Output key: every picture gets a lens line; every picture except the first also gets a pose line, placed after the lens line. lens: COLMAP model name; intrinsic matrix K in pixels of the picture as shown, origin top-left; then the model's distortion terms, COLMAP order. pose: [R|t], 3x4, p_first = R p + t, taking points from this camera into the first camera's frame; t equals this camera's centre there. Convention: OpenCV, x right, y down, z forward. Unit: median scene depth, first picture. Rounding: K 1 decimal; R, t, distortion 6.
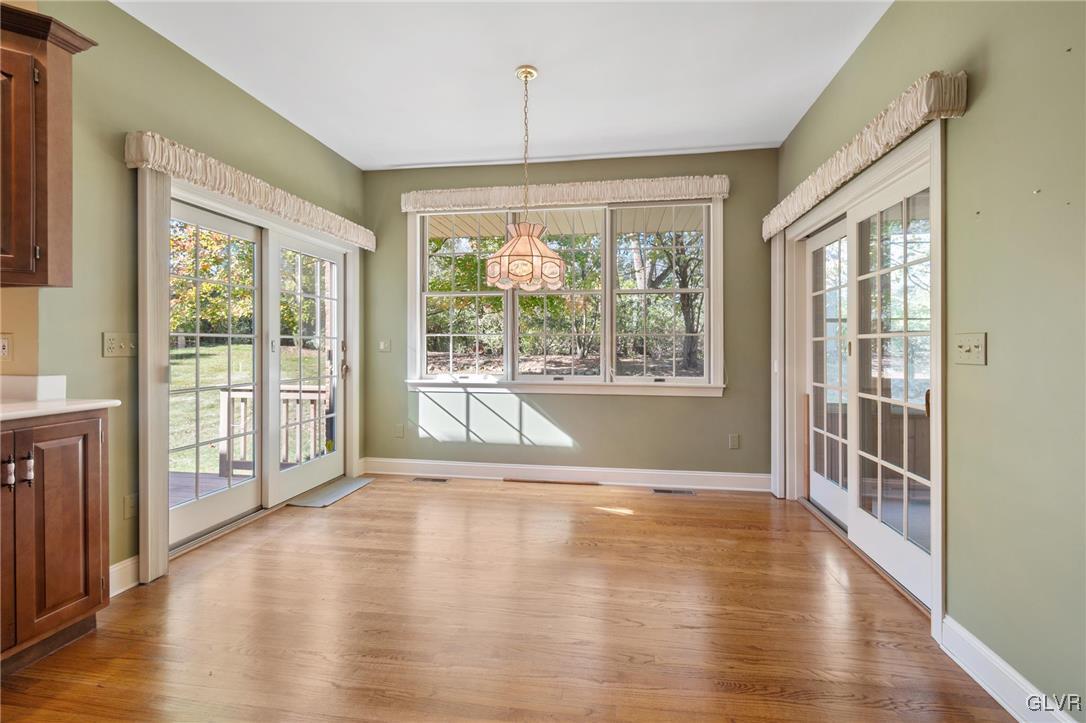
lens RADIAL K [[483.3, 0, 547.6], [0, 483.3, 351.7], [0, 0, 1]] dist [-0.004771, -0.000511]
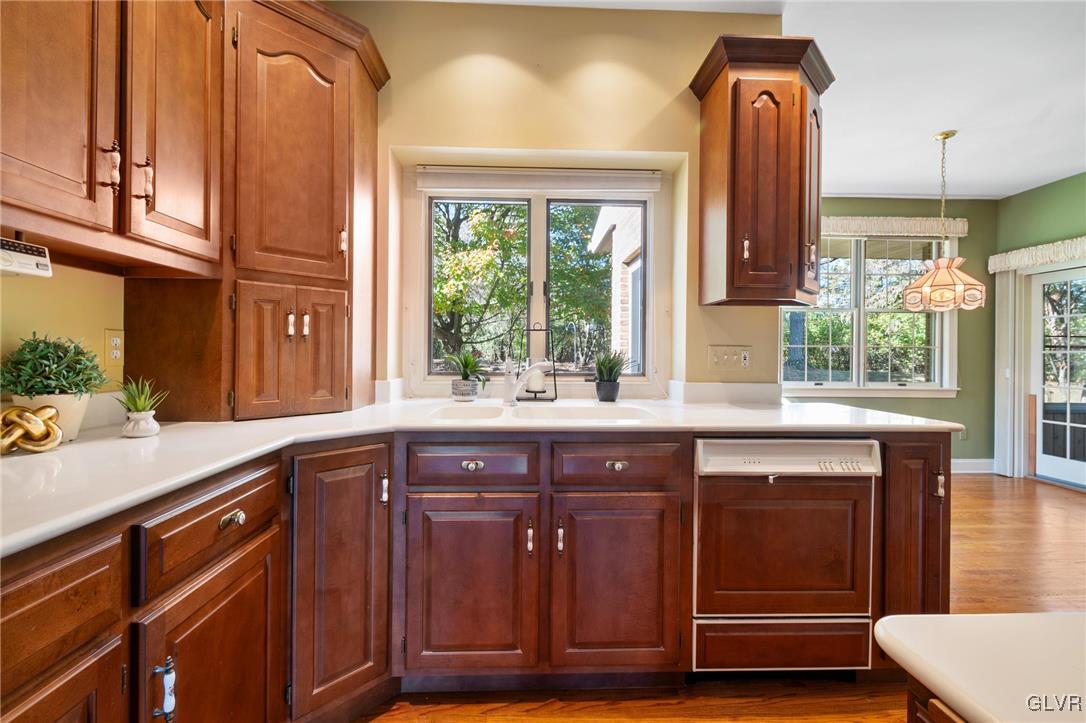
lens RADIAL K [[488.6, 0, 542.6], [0, 488.6, 364.7], [0, 0, 1]] dist [-0.002599, -0.000165]
pose [[0.981003, 0.002339, 0.193981, -0.889679], [-0.004794, 0.999914, 0.012187, -0.002117], [-0.193935, -0.012885, 0.980930, -0.019869]]
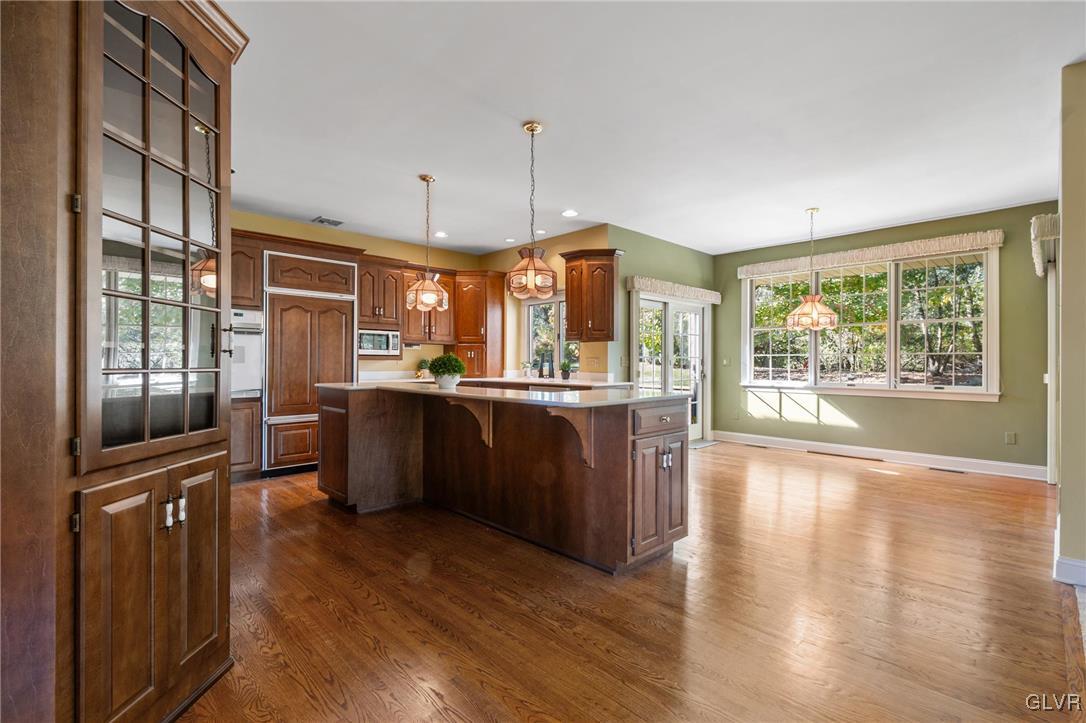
lens RADIAL K [[488.6, 0, 542.6], [0, 488.6, 364.7], [0, 0, 1]] dist [-0.002599, -0.000165]
pose [[0.791389, 0.003460, -0.611303, 0.189712], [-0.007523, 0.999963, -0.004079, 0.008823], [0.611266, 0.007827, 0.791386, -0.723787]]
